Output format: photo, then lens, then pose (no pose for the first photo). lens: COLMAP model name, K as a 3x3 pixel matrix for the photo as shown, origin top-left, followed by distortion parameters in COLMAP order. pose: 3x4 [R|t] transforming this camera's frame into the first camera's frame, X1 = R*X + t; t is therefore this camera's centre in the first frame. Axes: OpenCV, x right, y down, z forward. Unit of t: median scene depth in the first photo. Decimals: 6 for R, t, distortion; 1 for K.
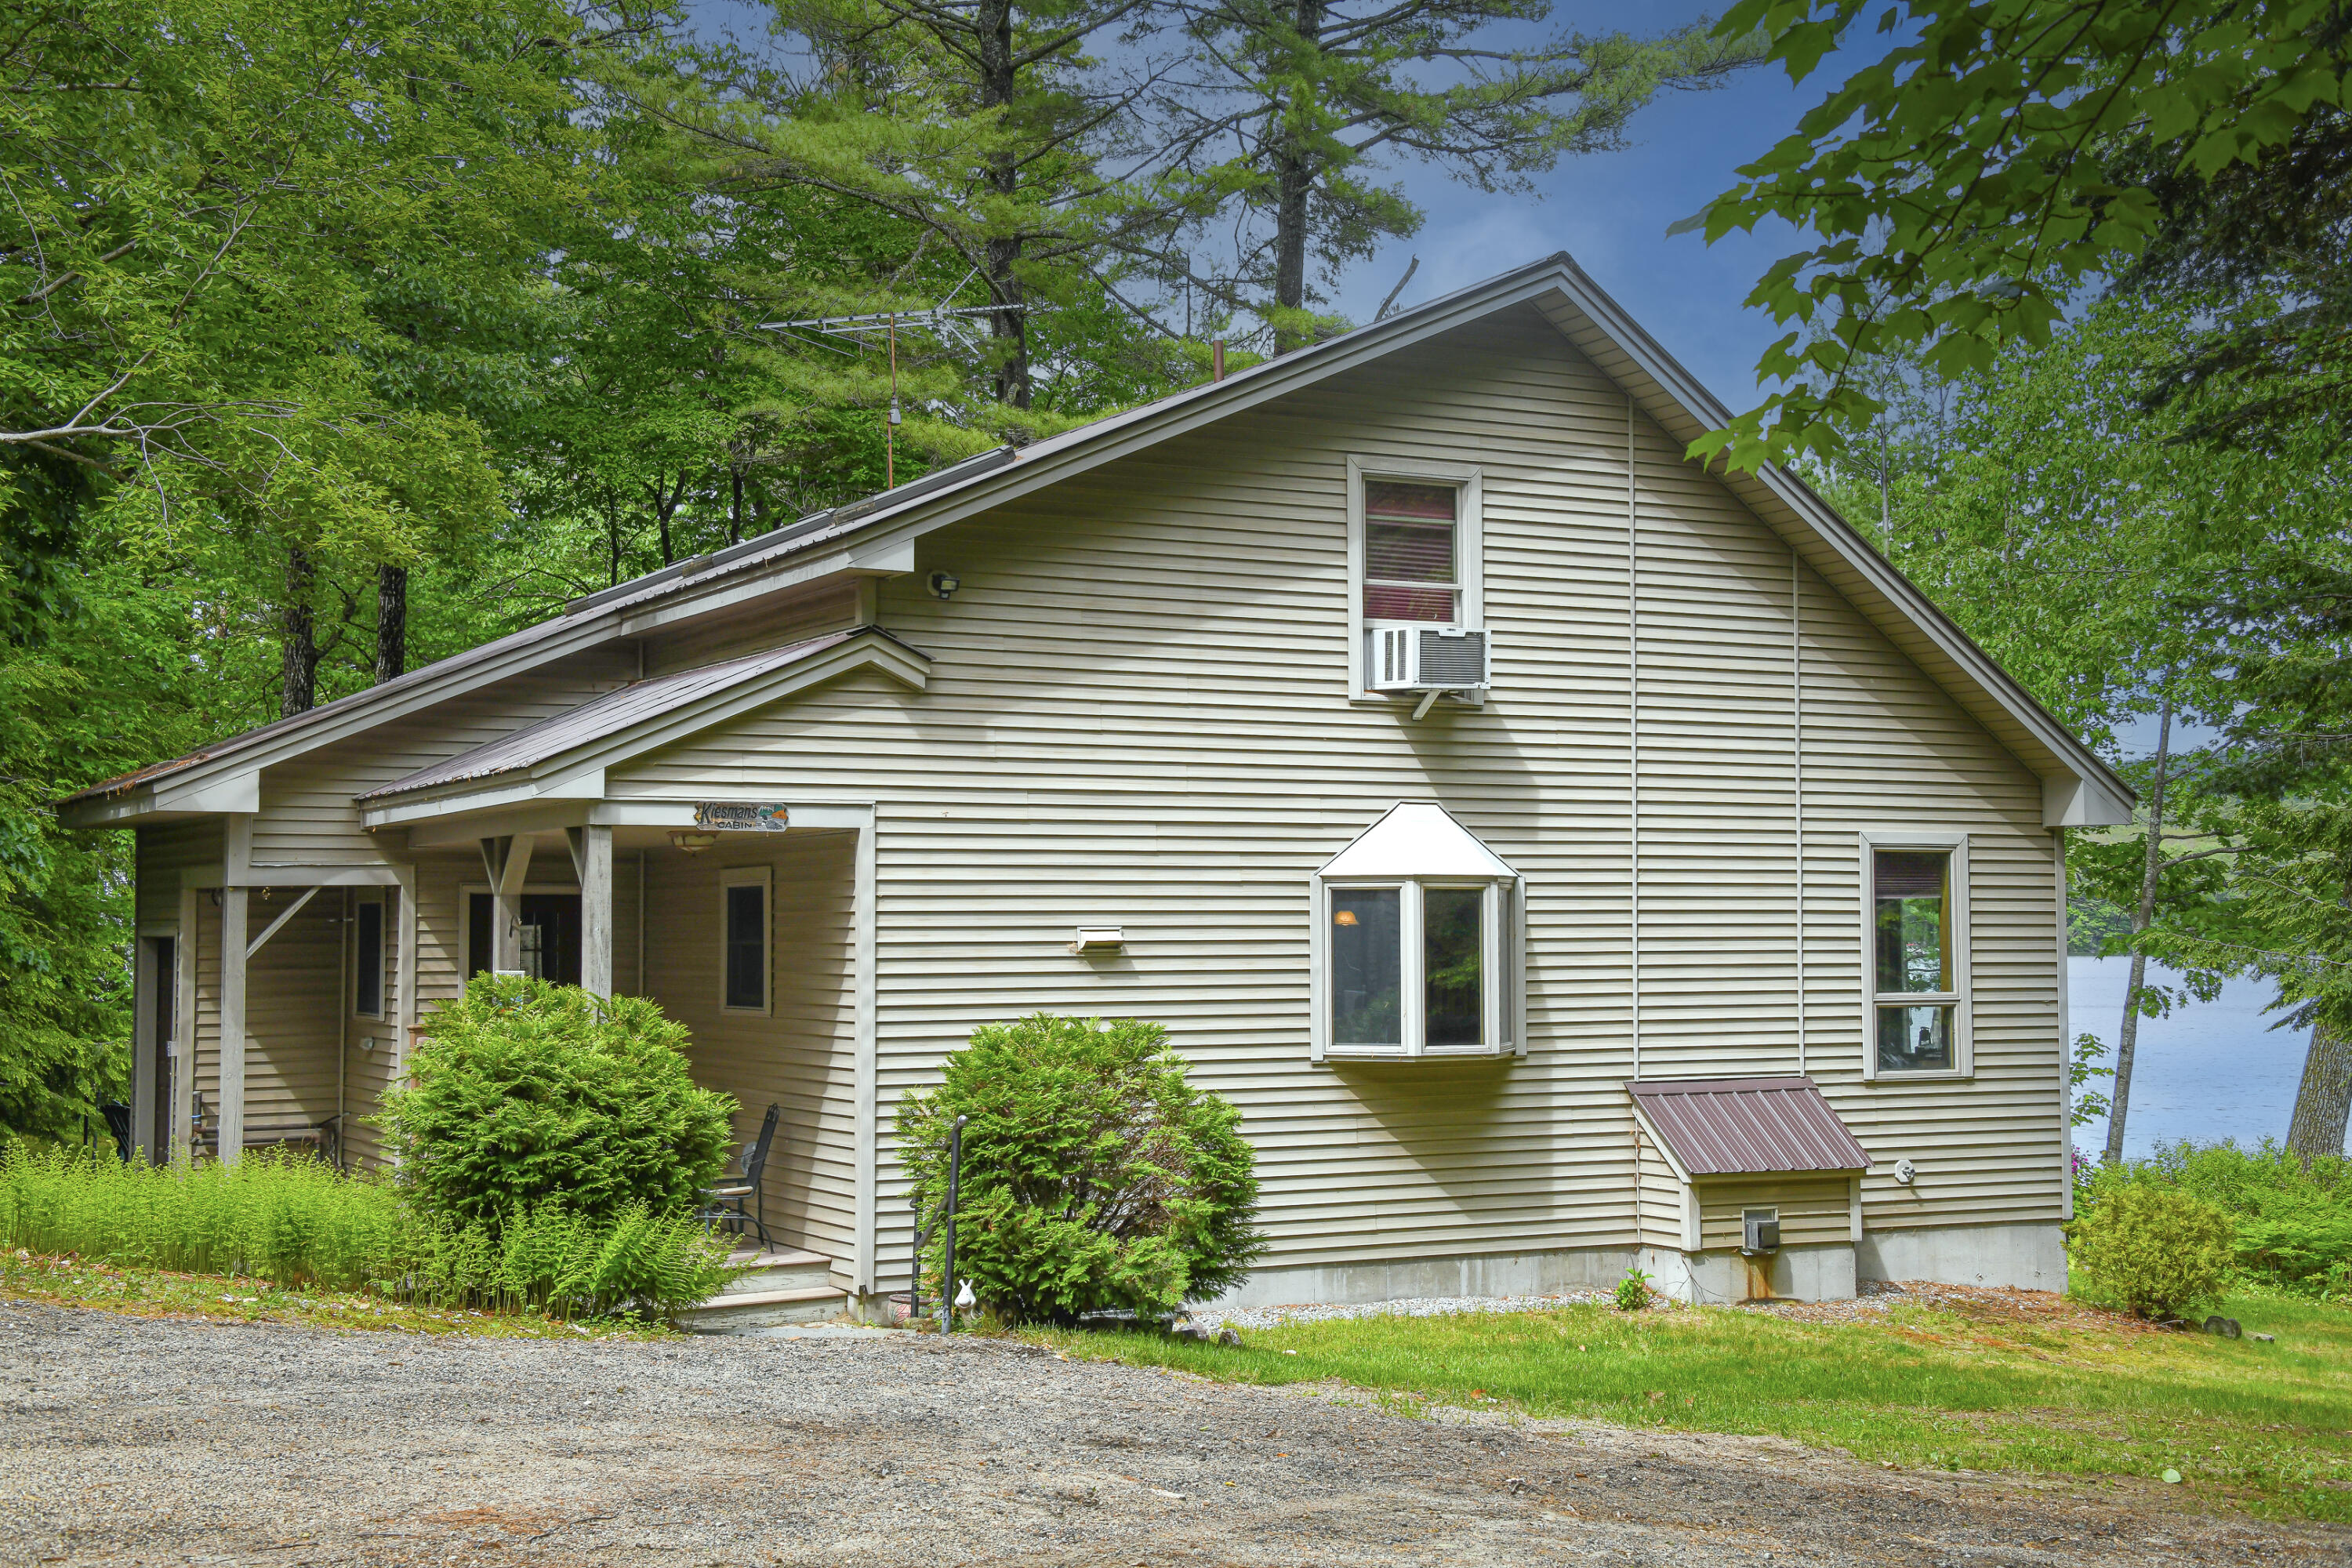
lens RADIAL K [[2943.2, 0, 1174.5], [0, 2943.2, 779.8], [0, 0, 1]] dist [0.095907, 0.000000]
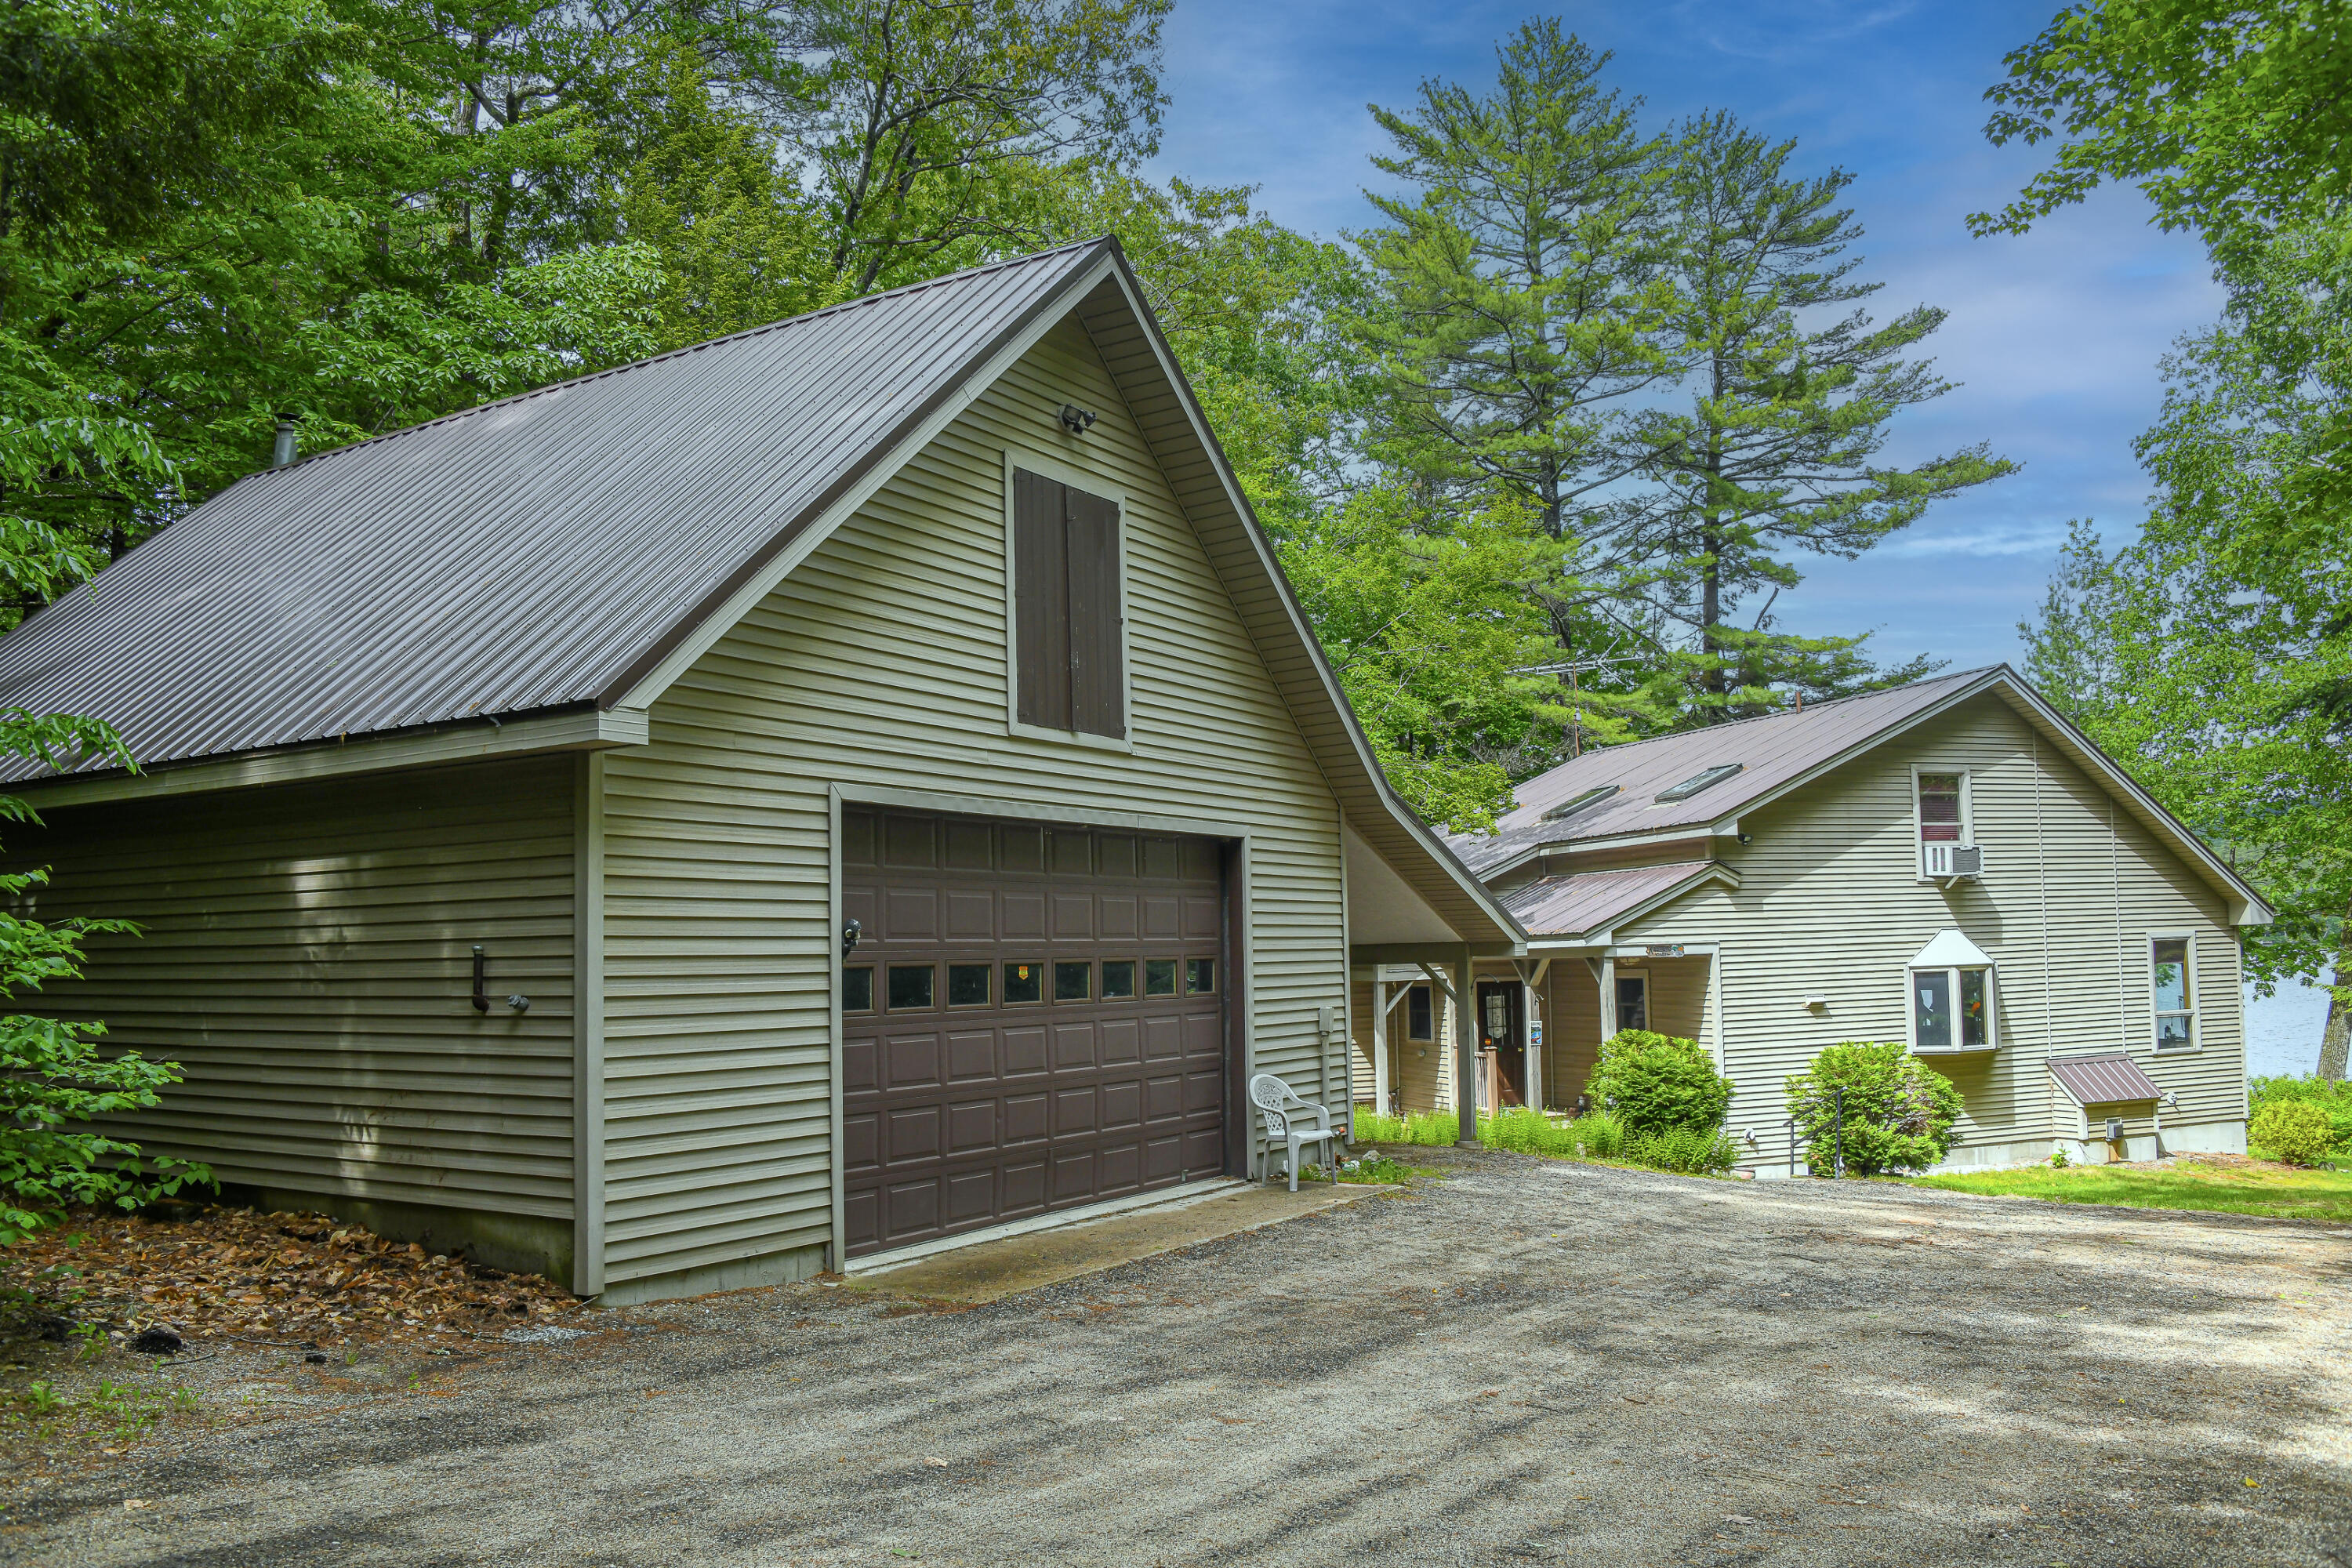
lens RADIAL K [[1908.3, 0, 1176.9], [0, 1908.3, 785.2], [0, 0, 1]] dist [-0.110505, -0.000110]
pose [[0.988131, -0.033694, -0.149874, -0.255696], [0.028166, 0.998848, -0.038859, -0.057785], [0.151010, 0.034176, 0.987941, -0.393941]]
